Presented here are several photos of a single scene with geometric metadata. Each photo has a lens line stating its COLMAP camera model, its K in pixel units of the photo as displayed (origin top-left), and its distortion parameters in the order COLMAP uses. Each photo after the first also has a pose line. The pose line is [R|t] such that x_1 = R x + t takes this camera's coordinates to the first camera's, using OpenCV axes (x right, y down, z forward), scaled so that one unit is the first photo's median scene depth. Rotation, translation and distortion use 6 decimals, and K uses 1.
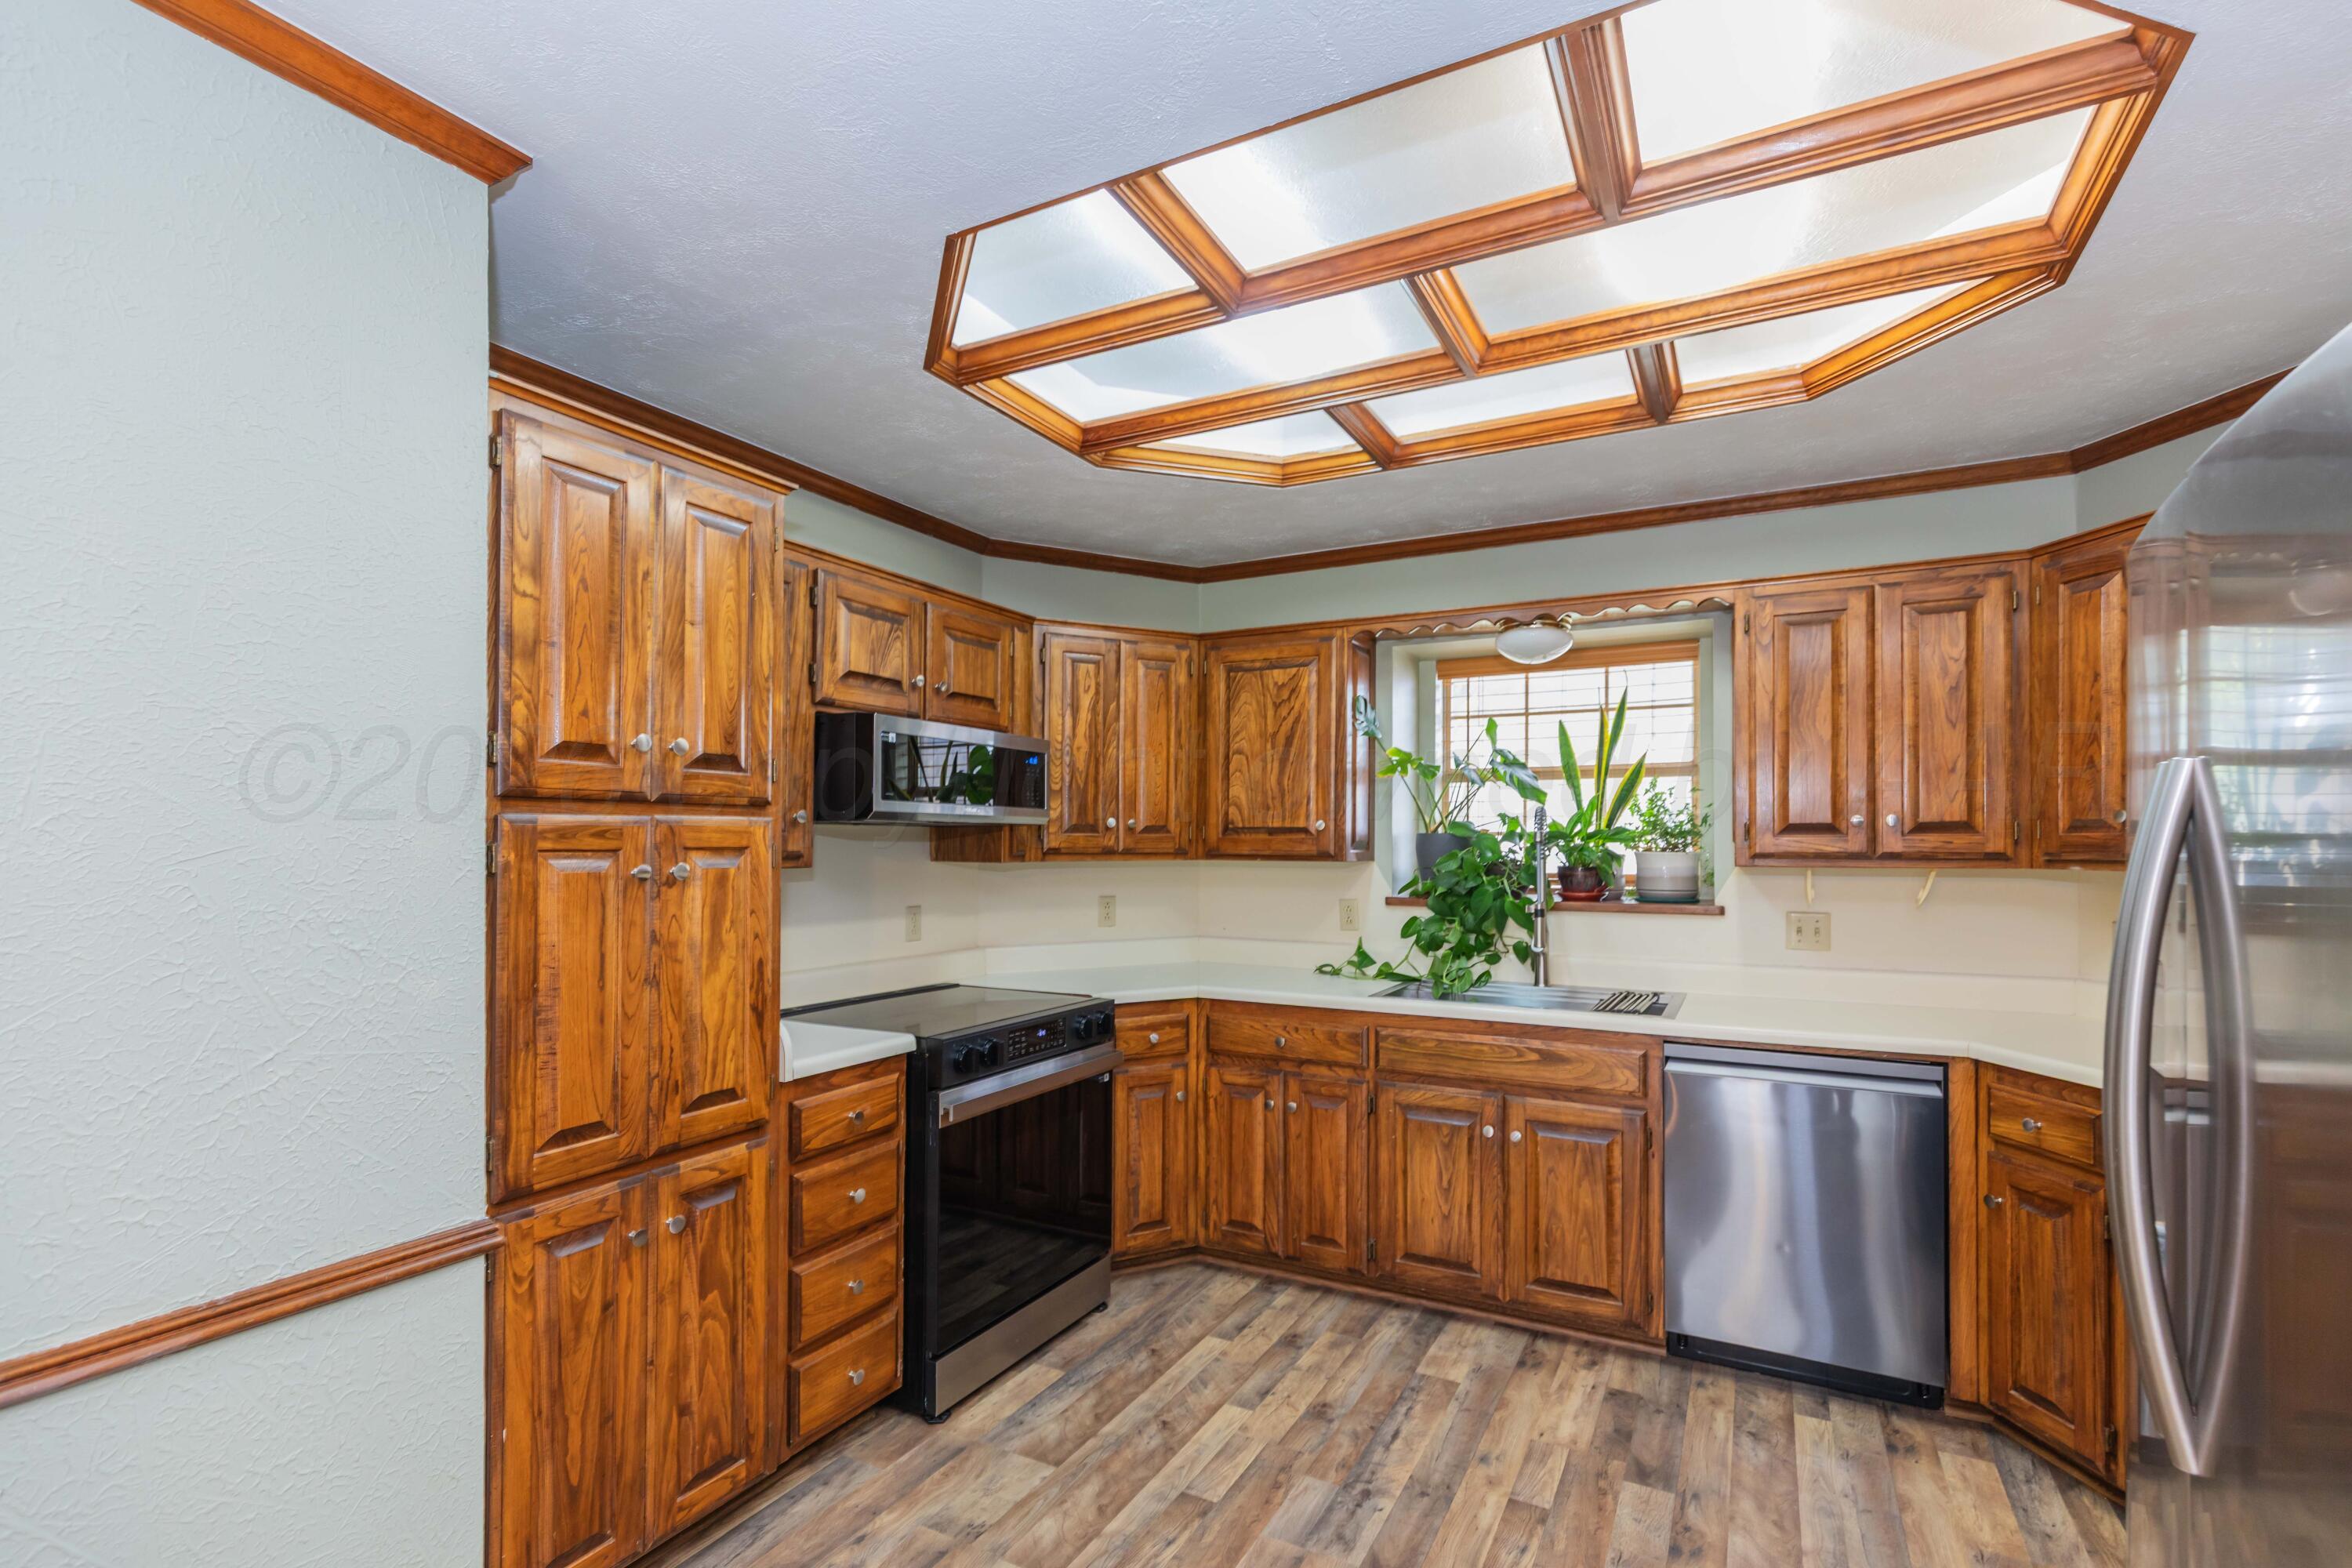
lens RADIAL K [[1097.6, 0, 1183.1], [0, 1097.6, 835.1], [0, 0, 1]] dist [-0.001361, -0.001103]
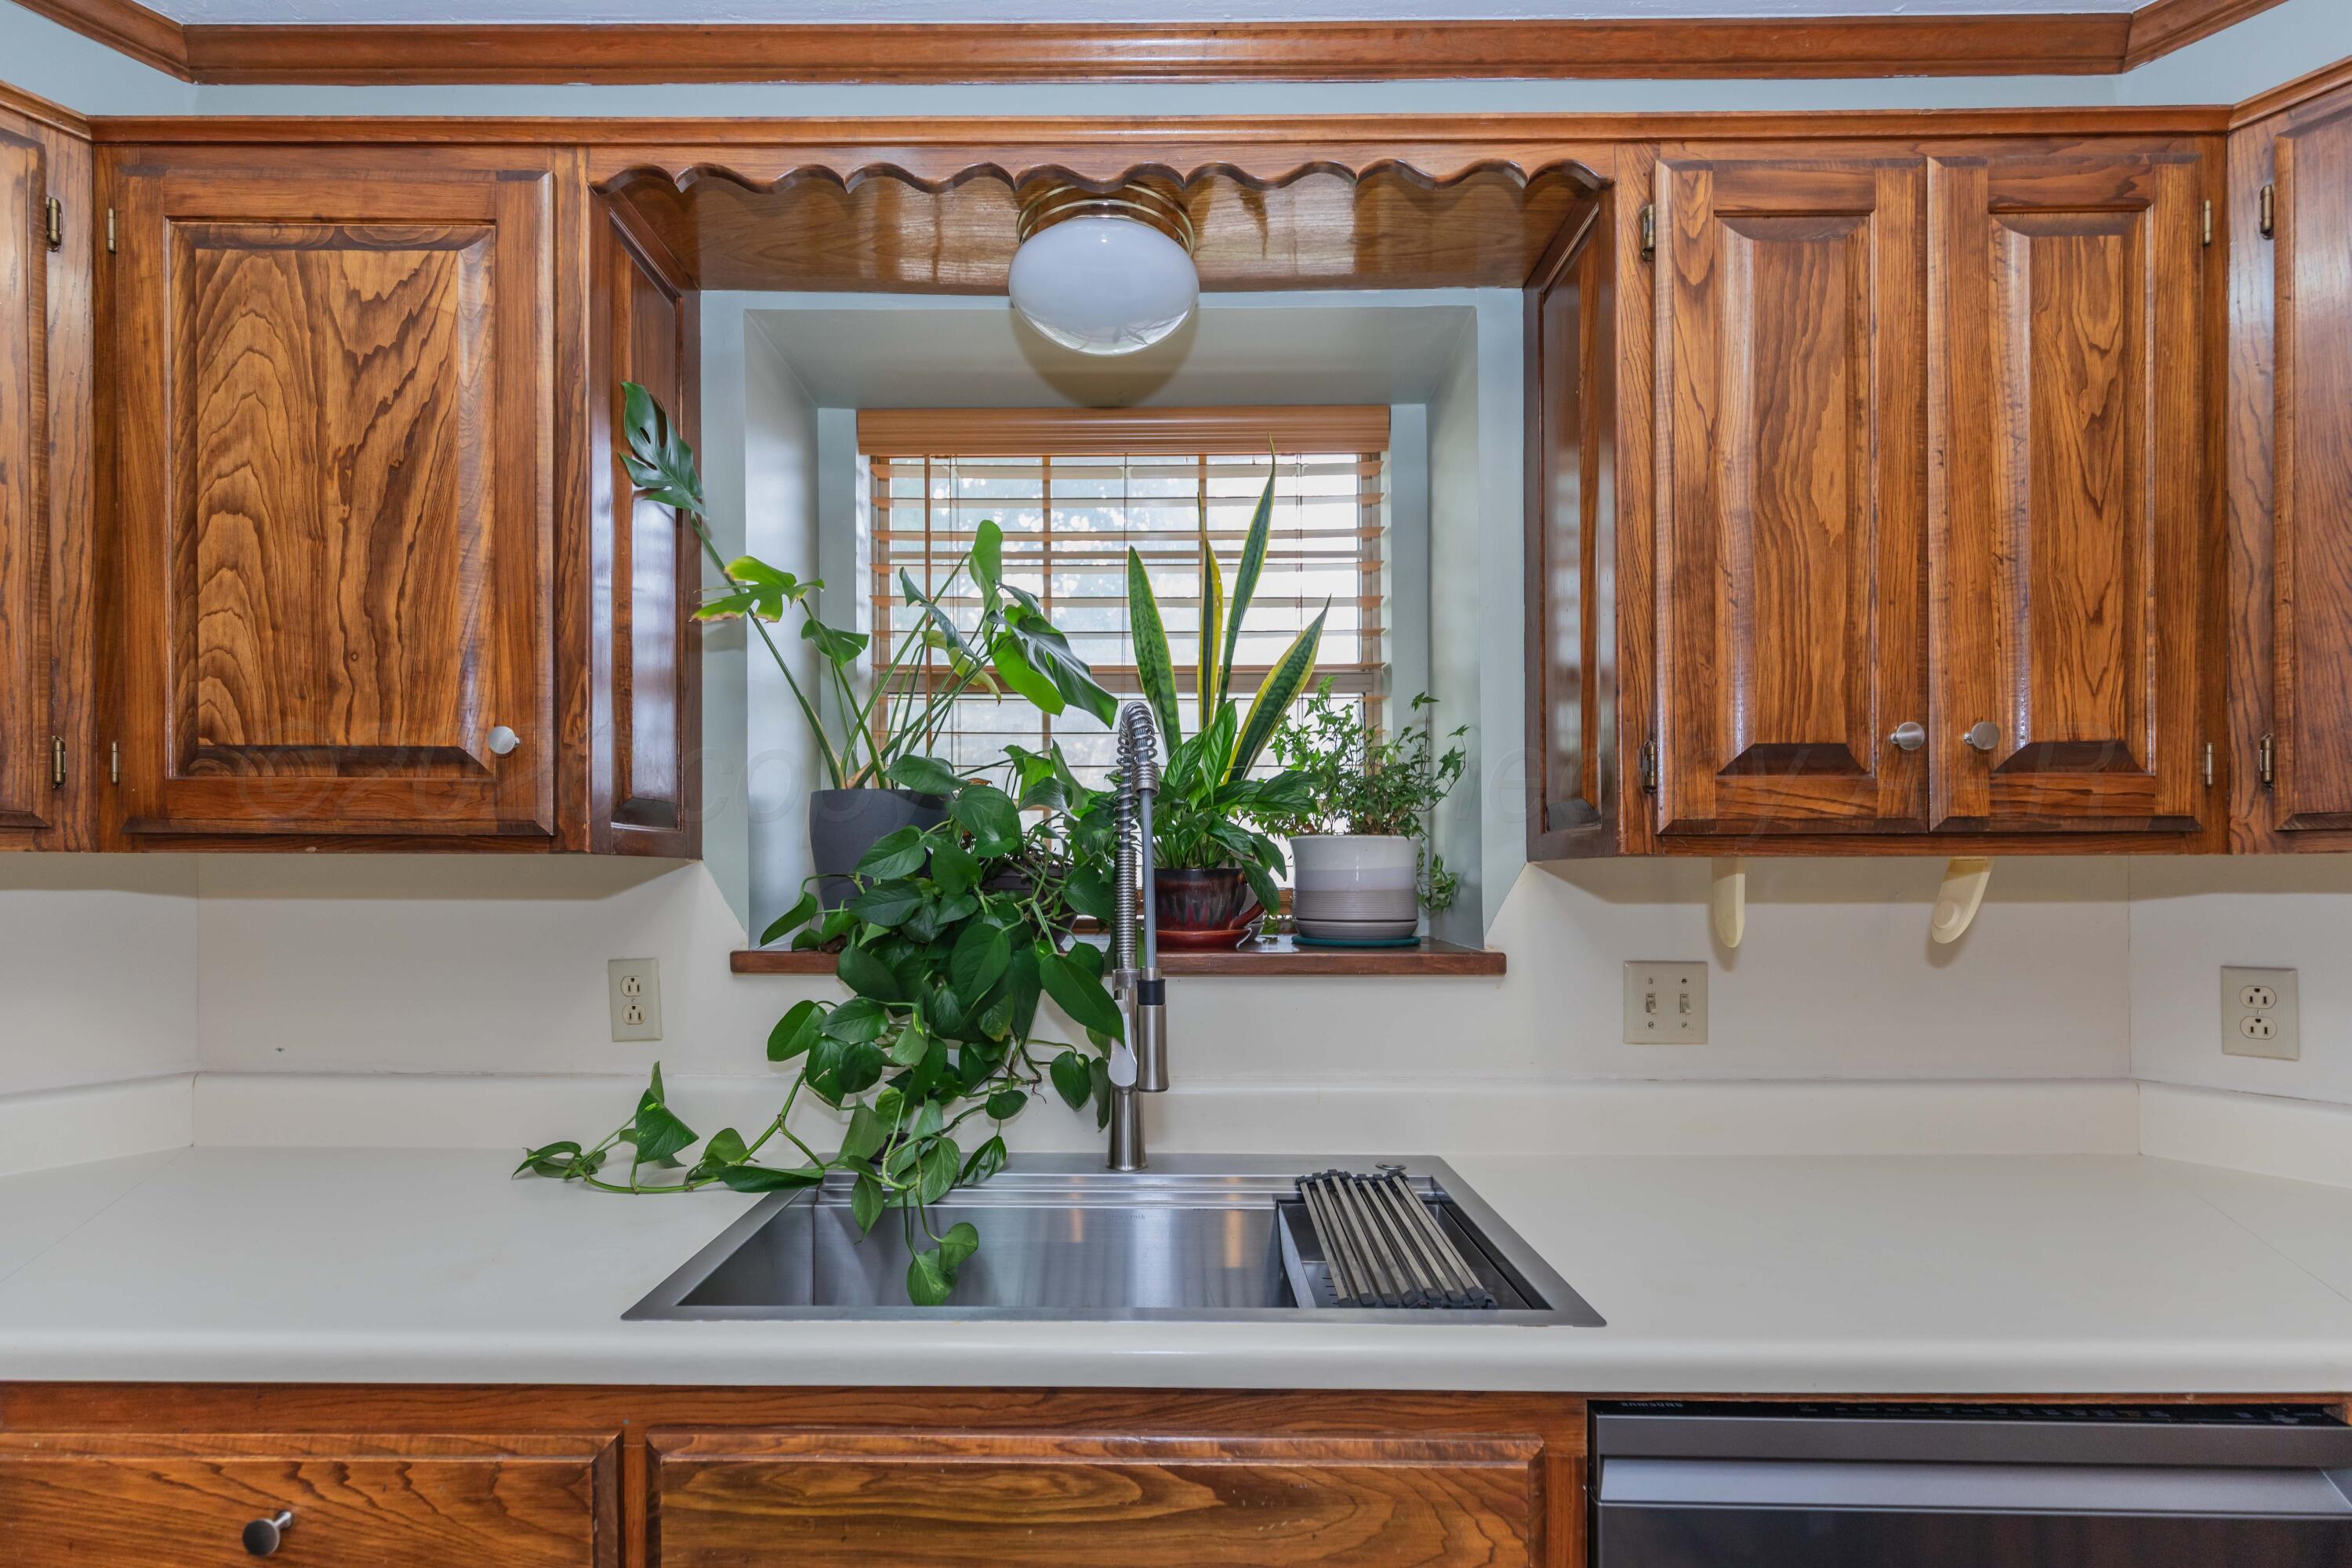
lens RADIAL K [[1134.3, 0, 1120.2], [0, 1134.3, 884.9], [0, 0, 1]] dist [0.004594, 0.000322]
pose [[0.897072, -0.006696, 0.441833, 0.153644], [0.001212, 0.999919, 0.012694, 0.032700], [-0.441882, -0.010853, 0.897007, 0.678793]]
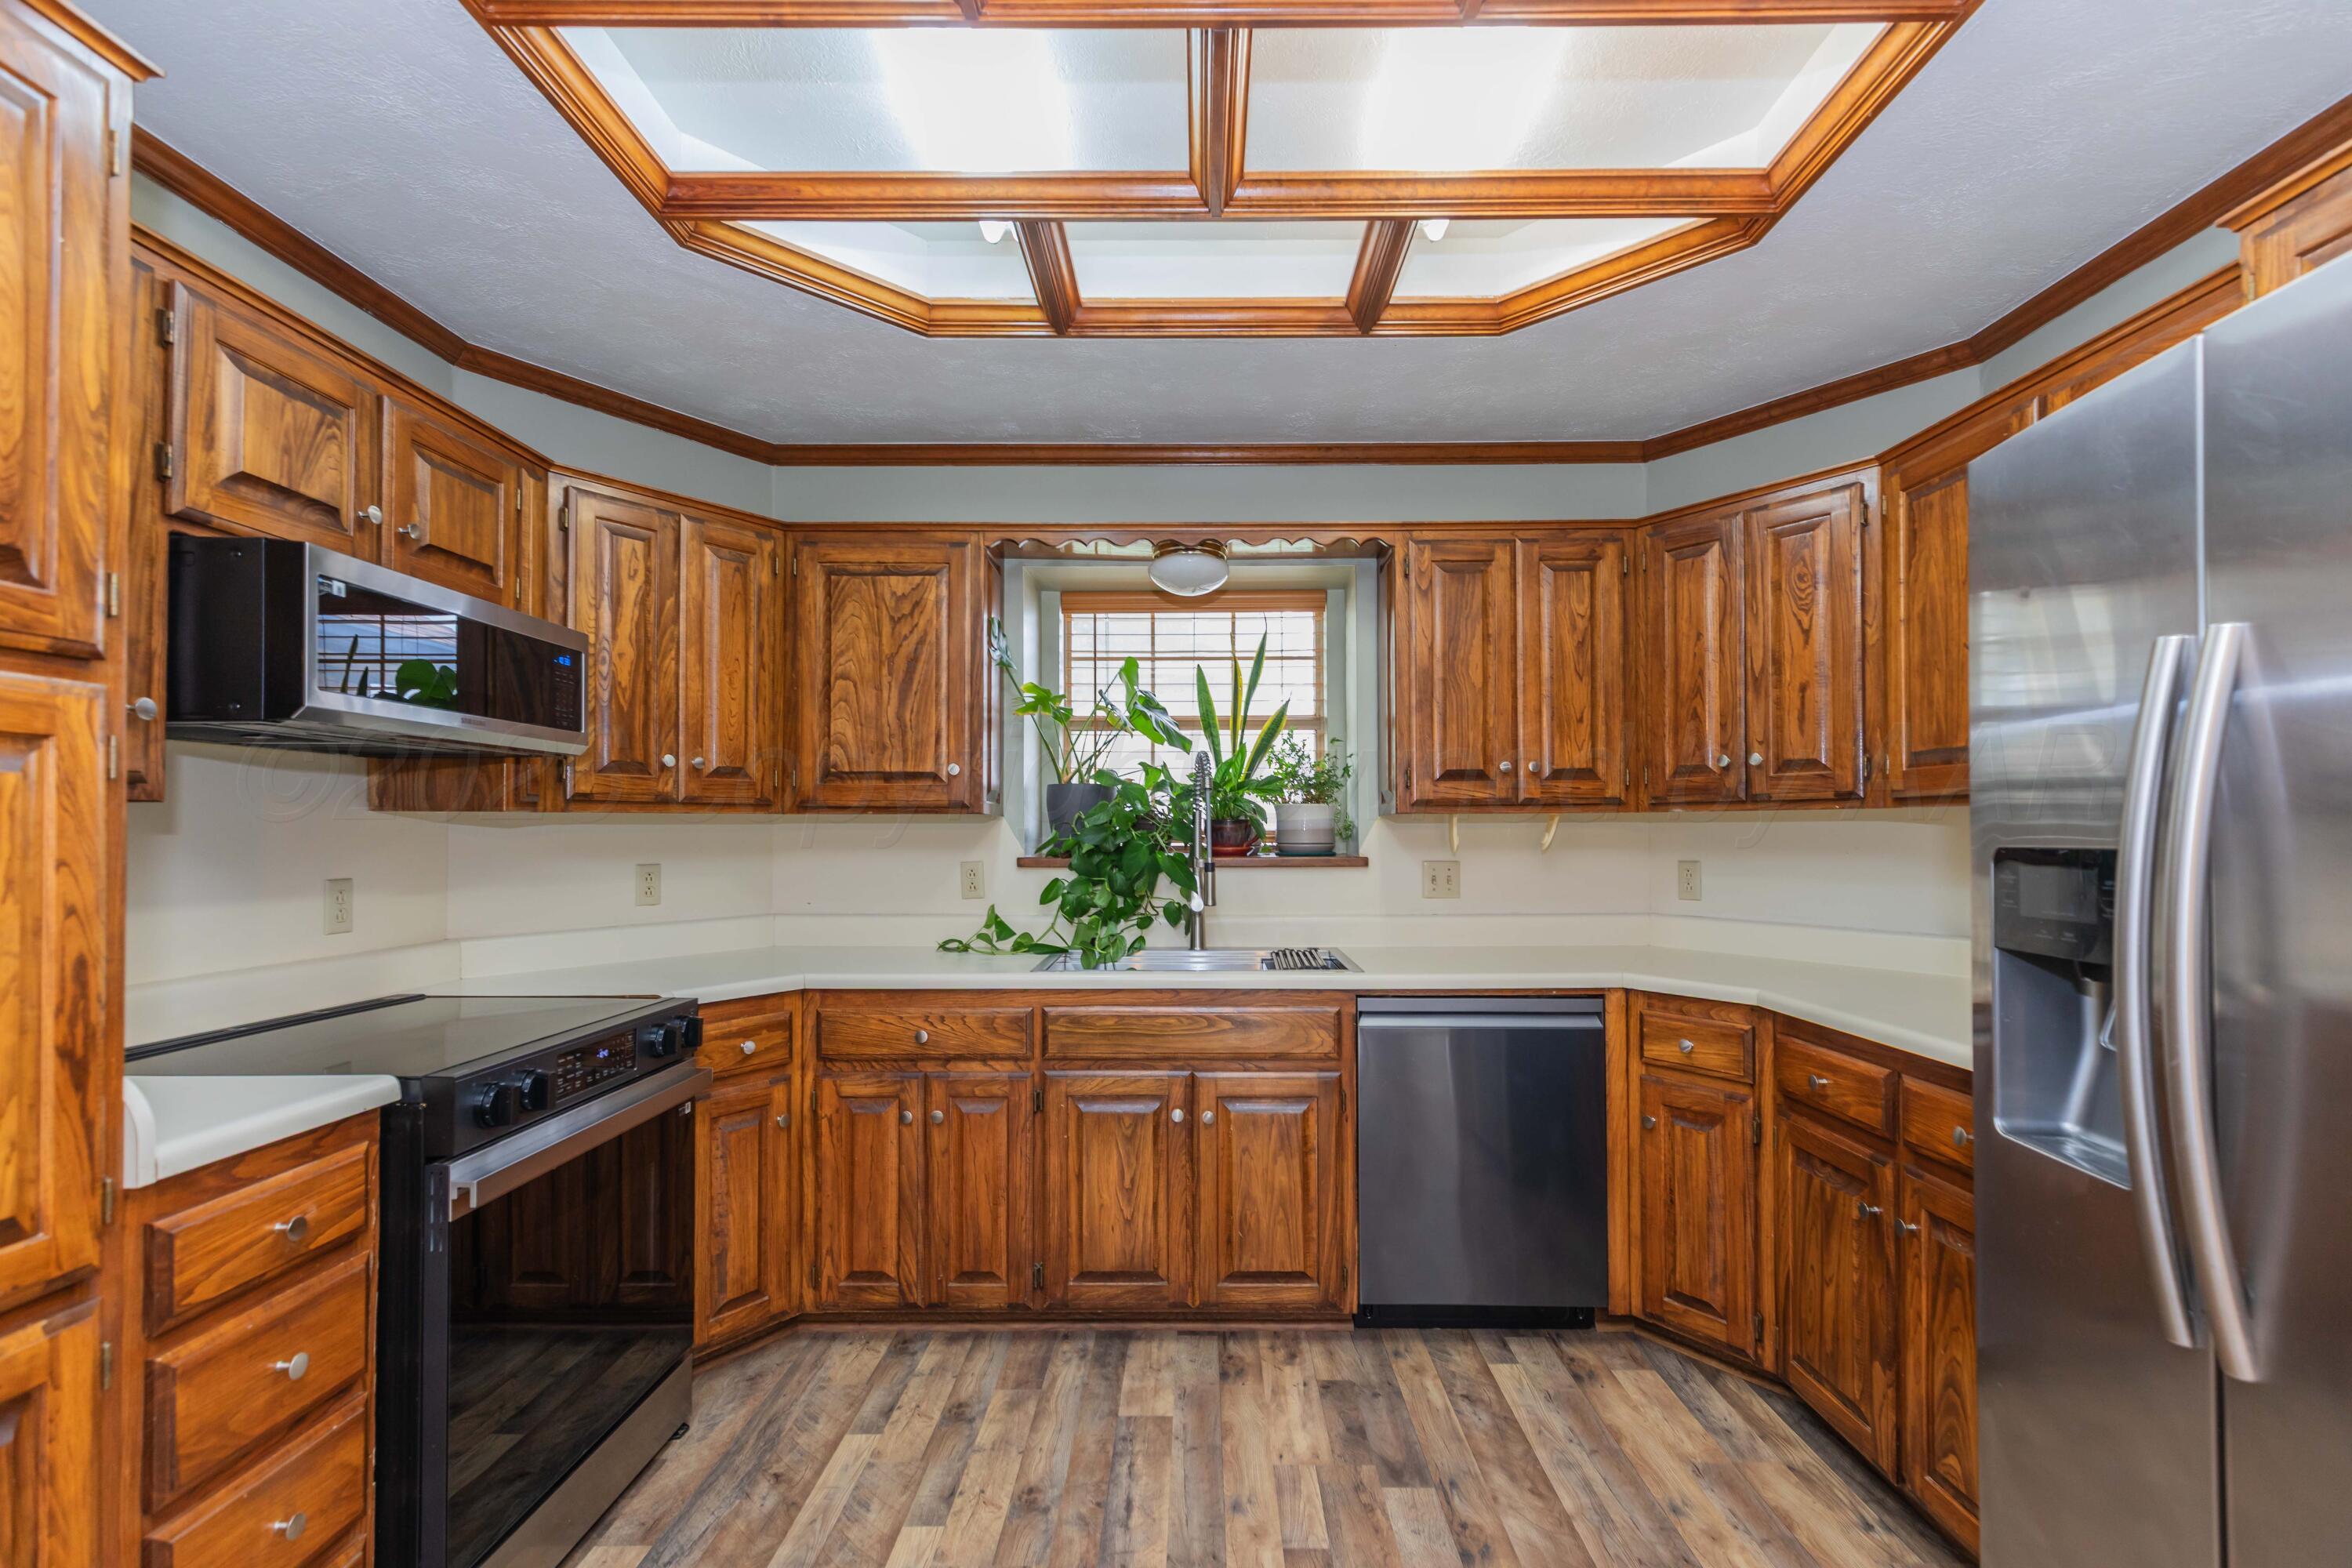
lens RADIAL K [[1113.1, 0, 1205.7], [0, 1113.1, 821.4], [0, 0, 1]] dist [0.005182, -0.000843]
pose [[0.883297, -0.001818, 0.468810, -0.108666], [0.002199, 0.999998, -0.000265, 0.033625], [-0.468808, 0.001264, 0.883299, 0.191887]]
